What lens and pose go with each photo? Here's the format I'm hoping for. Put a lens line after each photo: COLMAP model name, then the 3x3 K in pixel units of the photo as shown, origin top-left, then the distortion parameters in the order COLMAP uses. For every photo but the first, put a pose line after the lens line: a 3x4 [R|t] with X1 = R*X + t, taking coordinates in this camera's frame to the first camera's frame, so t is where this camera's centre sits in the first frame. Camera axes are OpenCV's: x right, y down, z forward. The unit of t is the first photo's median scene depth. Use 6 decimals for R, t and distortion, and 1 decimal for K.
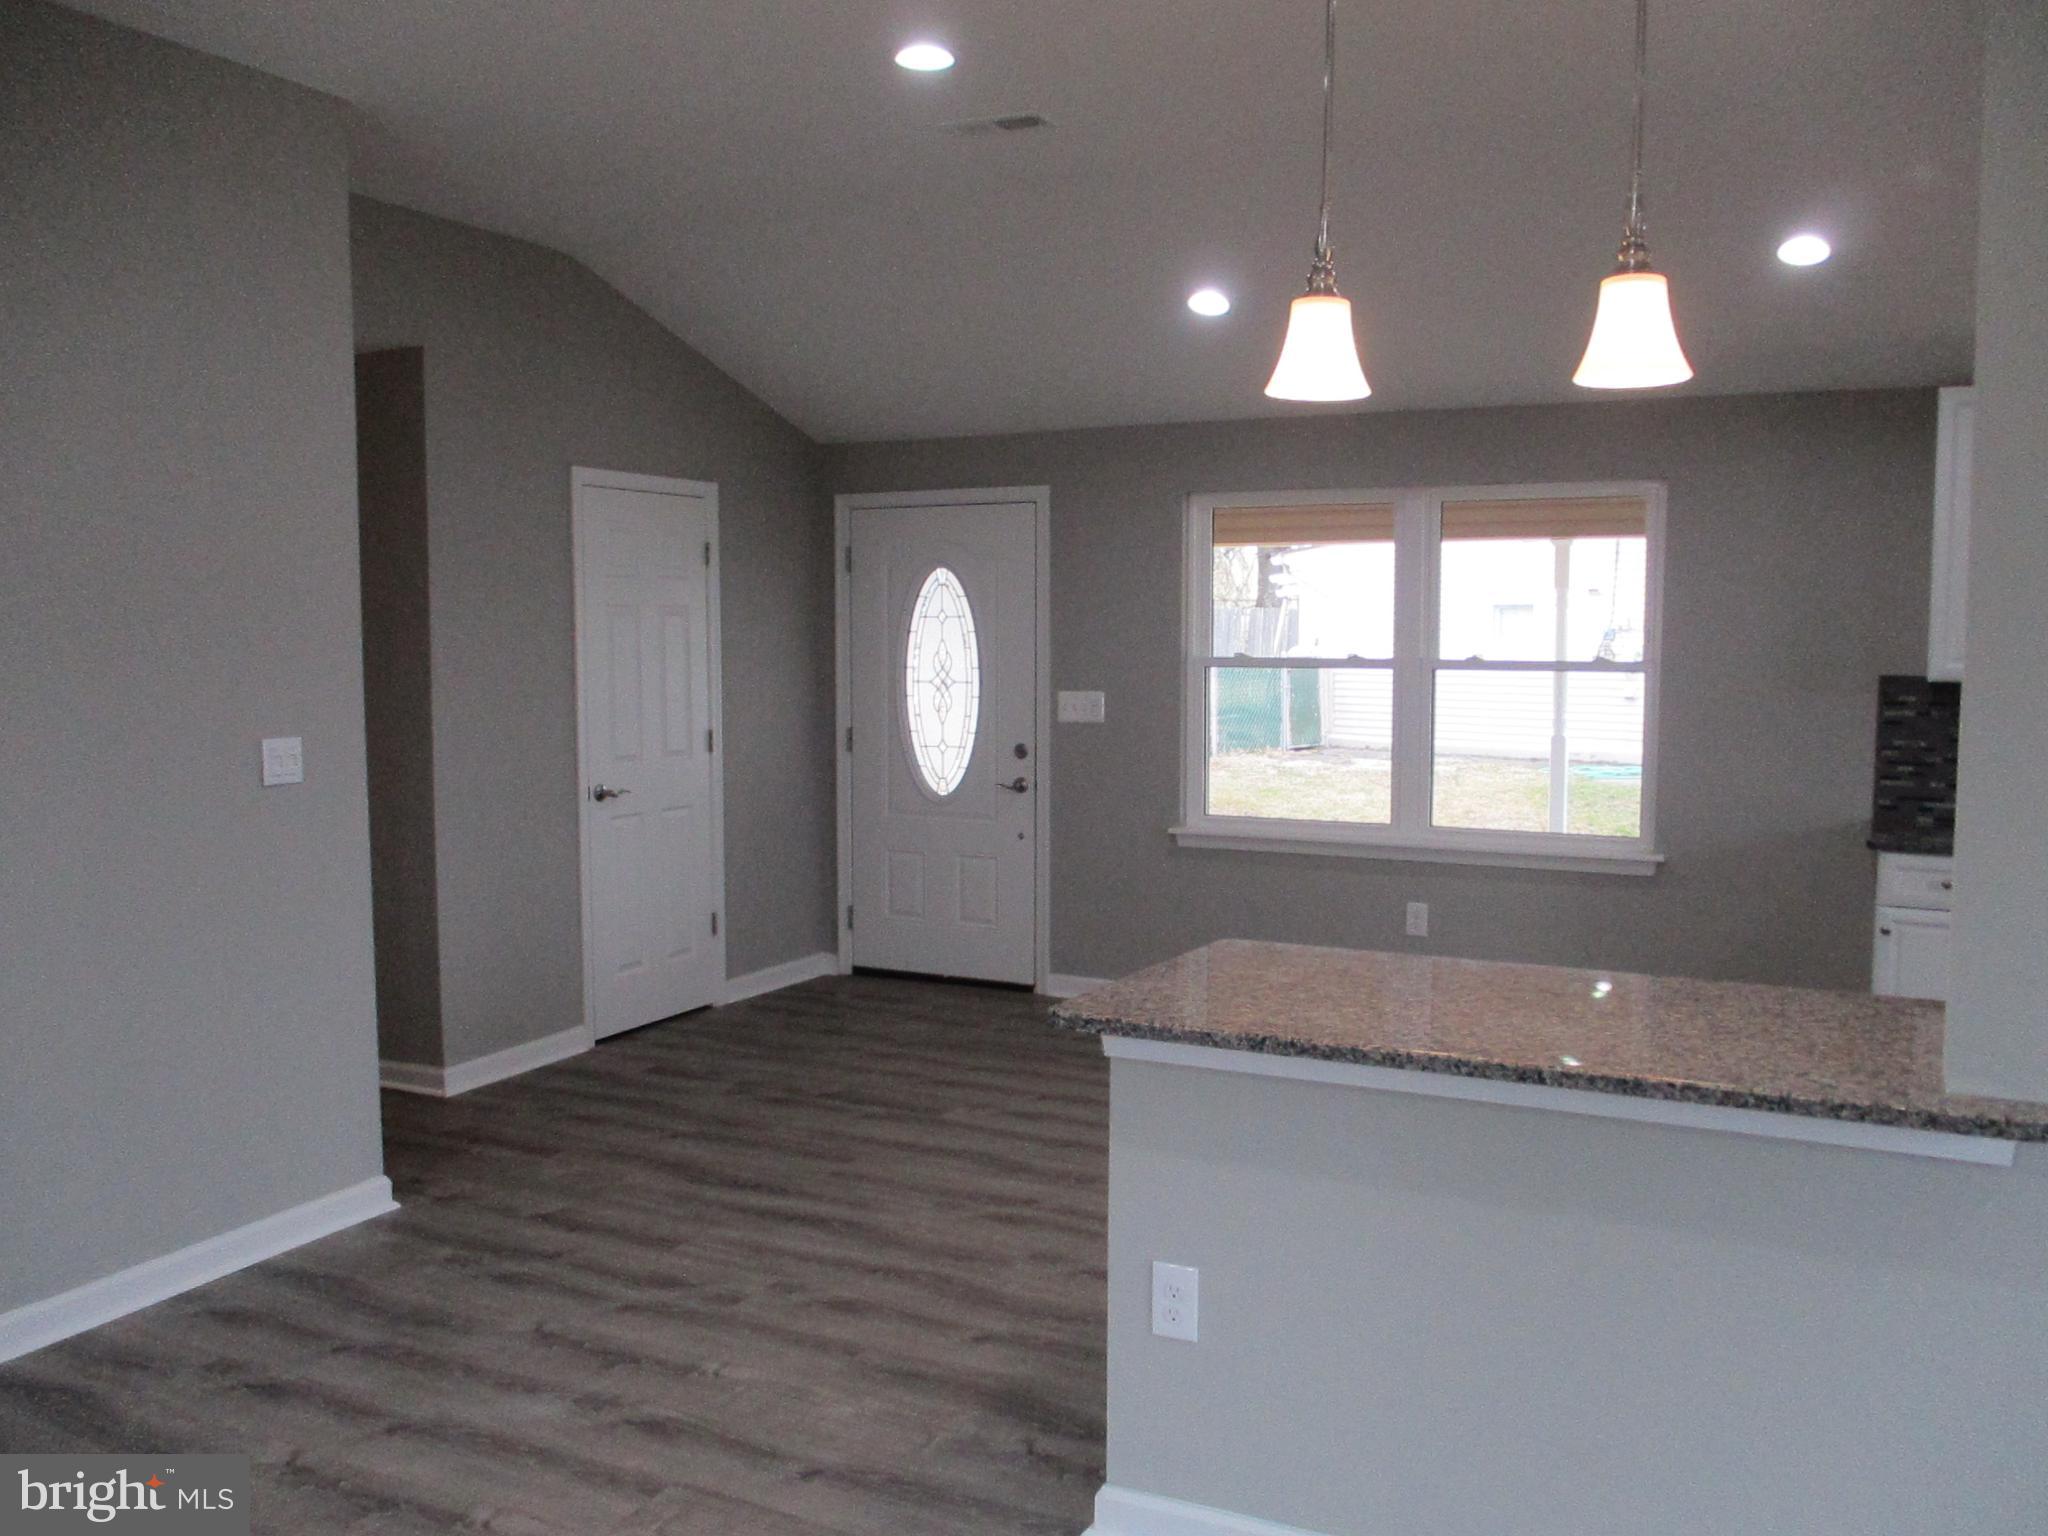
lens RADIAL K [[1718.2, 0, 1032.2], [0, 1718.2, 773.4], [0, 0, 1]] dist [-0.025202, 0.014325]
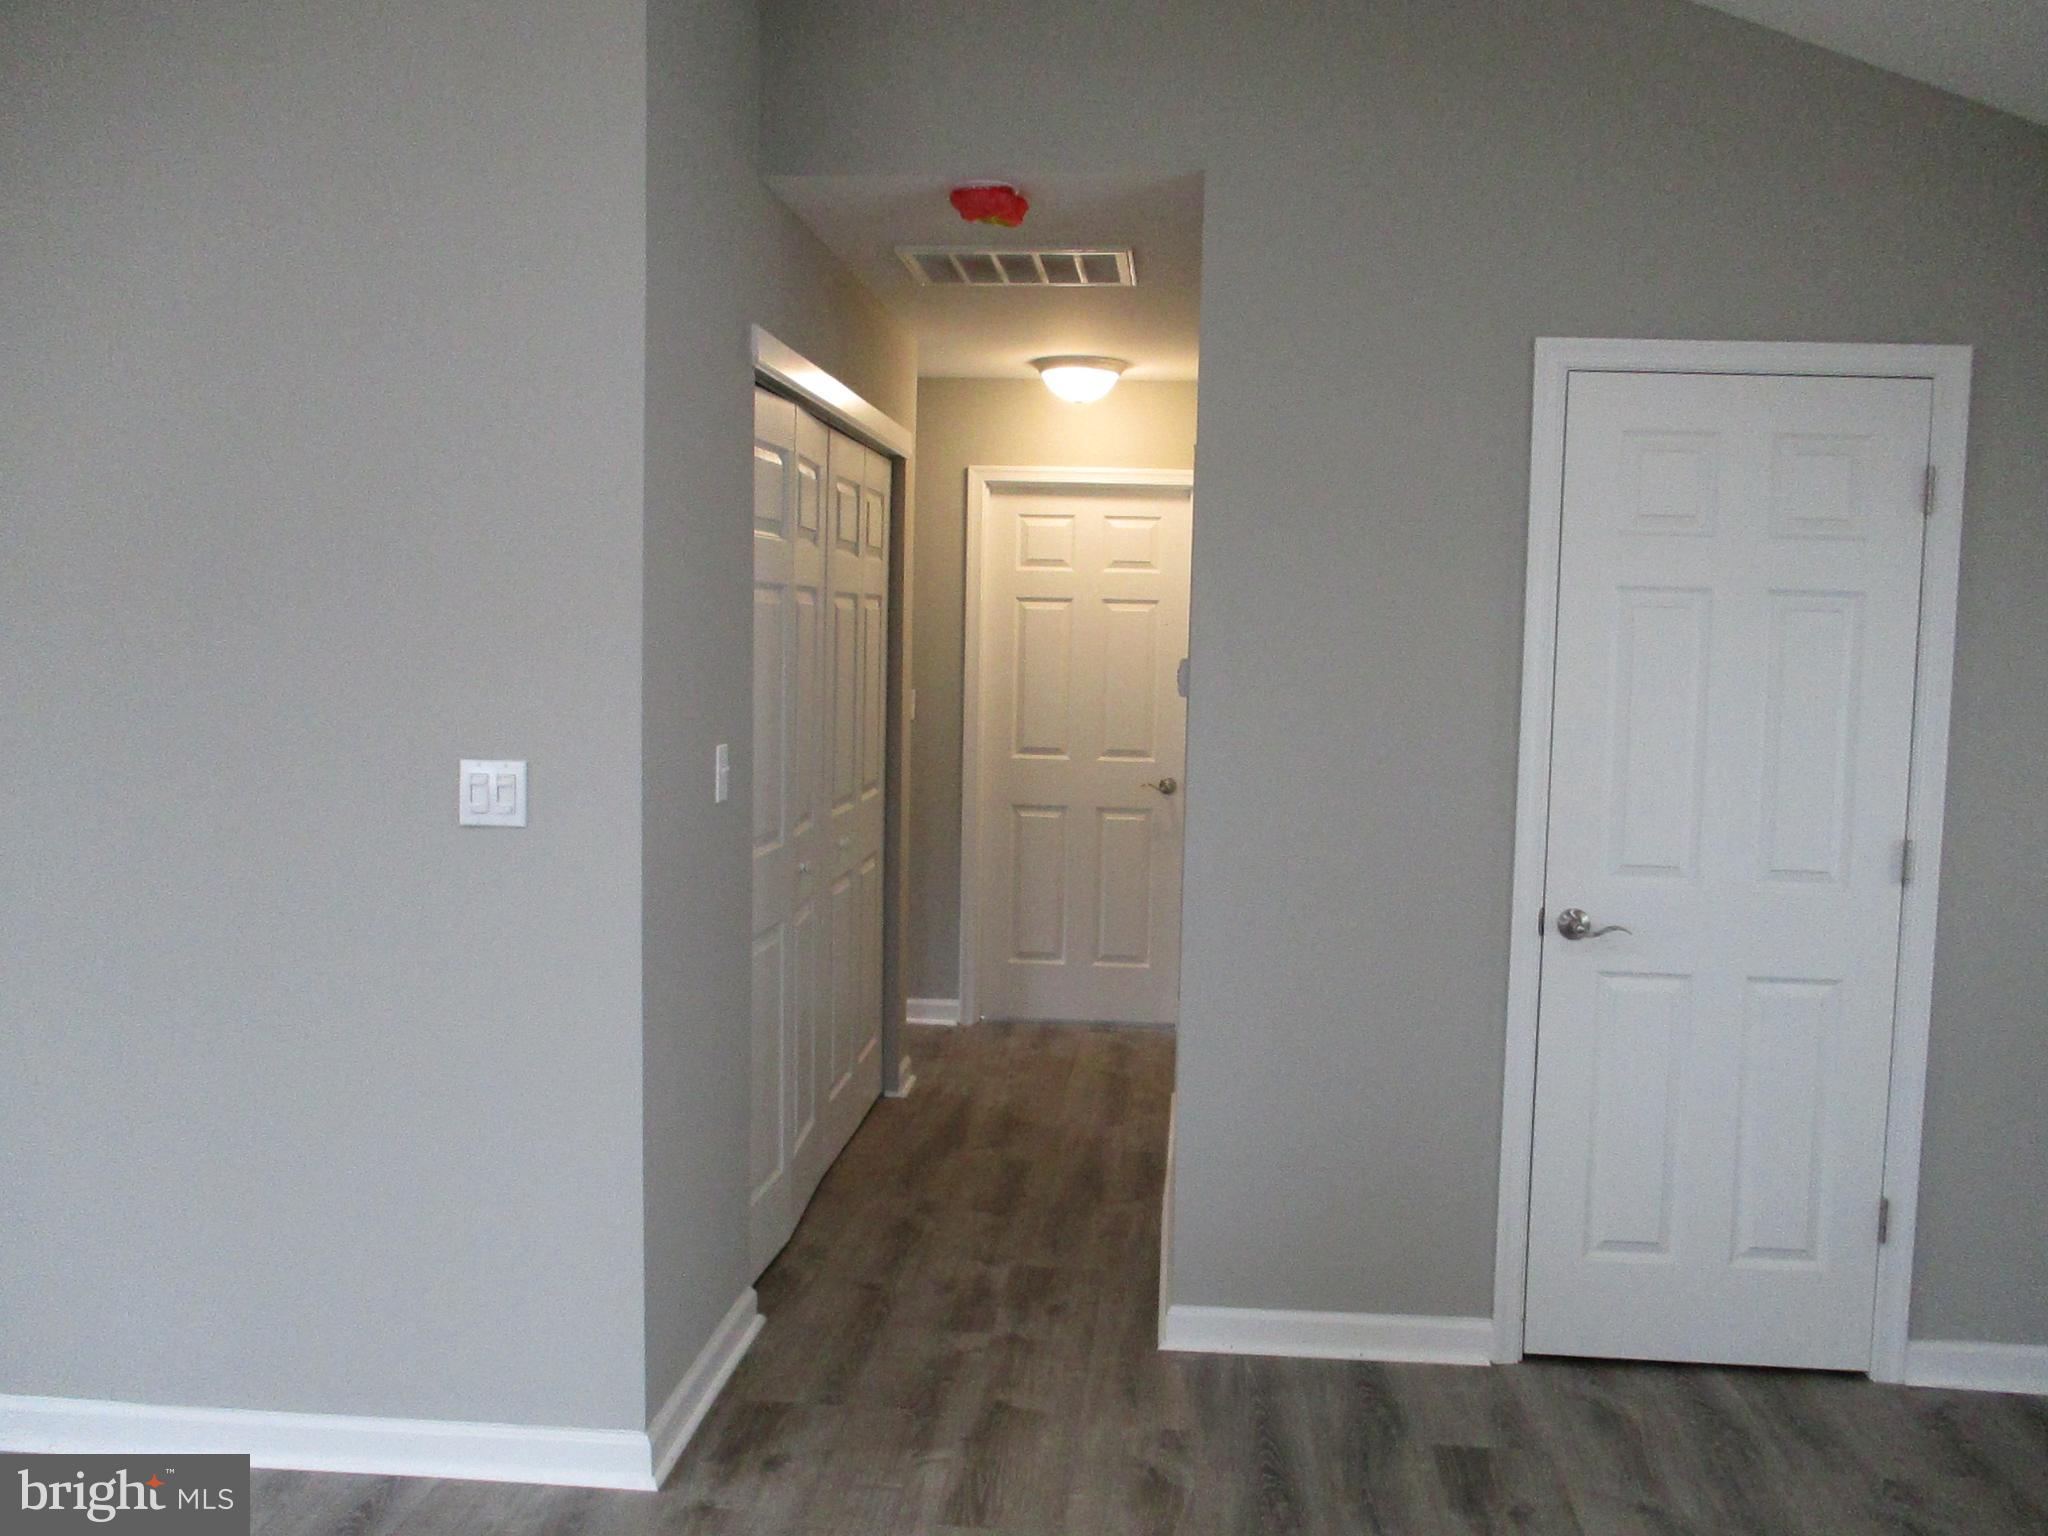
lens RADIAL K [[1718.2, 0, 1025.1], [0, 1718.2, 758.4], [0, 0, 1]] dist [-0.025202, 0.014325]
pose [[0.378131, 0.087920, -0.921568, 0.190297], [-0.103988, 0.993214, 0.052088, -0.053202], [0.919893, 0.076136, 0.384707, 0.621180]]
